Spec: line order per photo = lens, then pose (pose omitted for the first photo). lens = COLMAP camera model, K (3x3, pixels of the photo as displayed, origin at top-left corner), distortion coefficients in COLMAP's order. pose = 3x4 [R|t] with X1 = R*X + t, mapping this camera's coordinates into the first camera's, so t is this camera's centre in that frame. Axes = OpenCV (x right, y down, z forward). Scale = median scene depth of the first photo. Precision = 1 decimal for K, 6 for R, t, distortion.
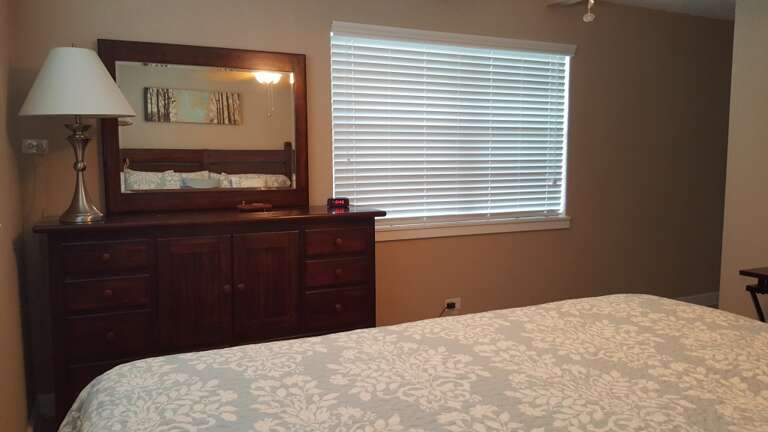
lens RADIAL K [[564.9, 0, 380.8], [0, 564.9, 219.5], [0, 0, 1]] dist [-0.028786, -0.007922]
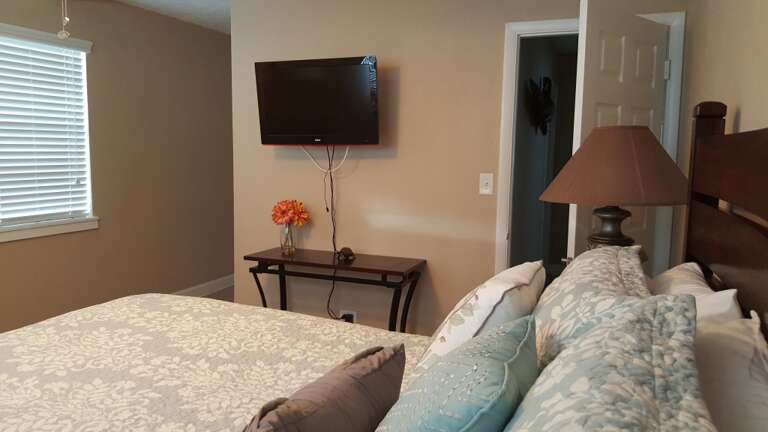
lens RADIAL K [[564.9, 0, 381.8], [0, 564.9, 208.4], [0, 0, 1]] dist [-0.028786, -0.007922]
pose [[0.729158, -0.063266, 0.681414, 0.084439], [0.060889, 0.997766, 0.027482, -0.039522], [-0.681631, 0.021452, 0.731382, -0.122209]]
